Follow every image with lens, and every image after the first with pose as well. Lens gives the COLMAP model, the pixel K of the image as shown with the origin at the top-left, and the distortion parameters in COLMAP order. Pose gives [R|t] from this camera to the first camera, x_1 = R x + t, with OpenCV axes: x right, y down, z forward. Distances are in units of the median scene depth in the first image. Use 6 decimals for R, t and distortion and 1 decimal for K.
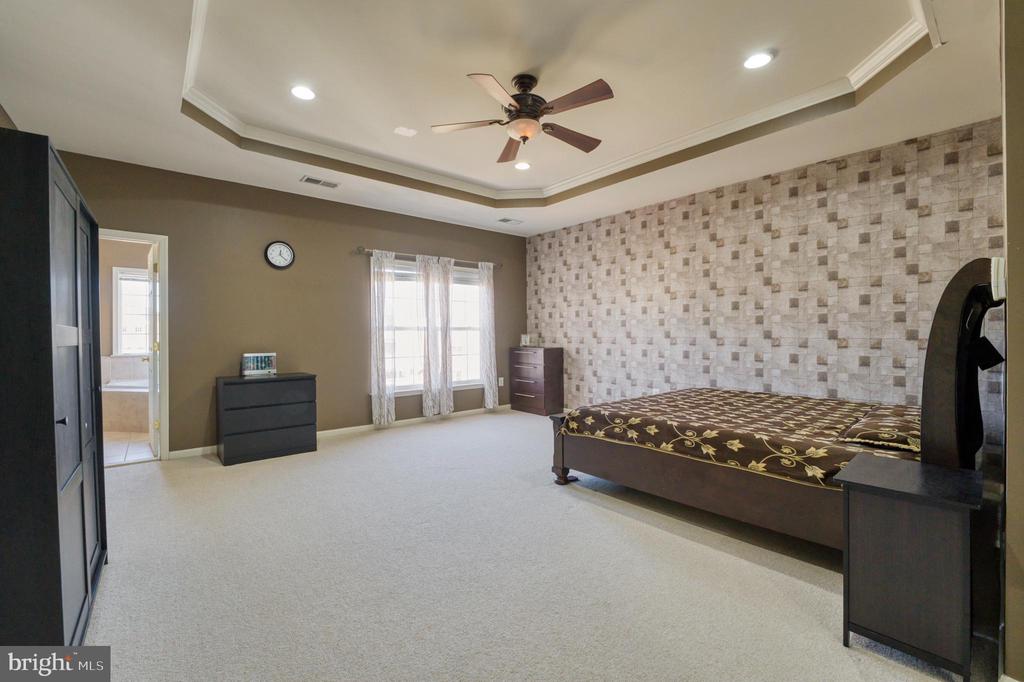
lens RADIAL K [[422.2, 0, 508.9], [0, 422.2, 333.8], [0, 0, 1]] dist [-0.017010, -0.000114]
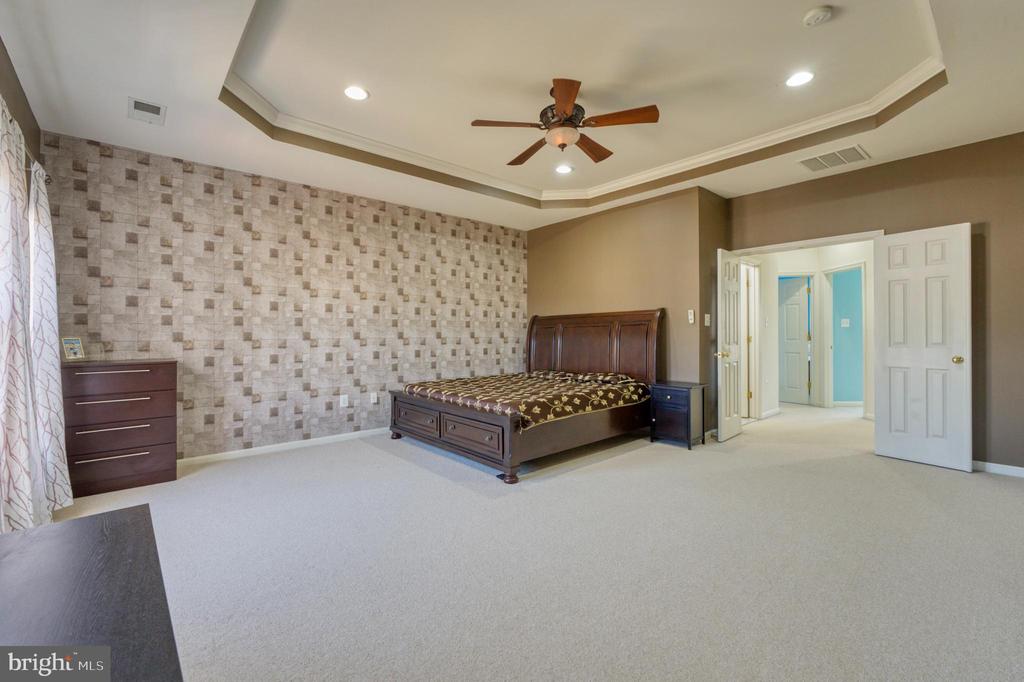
lens RADIAL K [[435.4, 0, 486.3], [0, 435.4, 334.5], [0, 0, 1]] dist [-0.013796, 0.000636]
pose [[-0.000657, 0.001568, 0.999999, -0.566844], [0.004544, 0.999988, -0.001565, 0.001952], [-0.999989, 0.004543, -0.000664, 0.657530]]
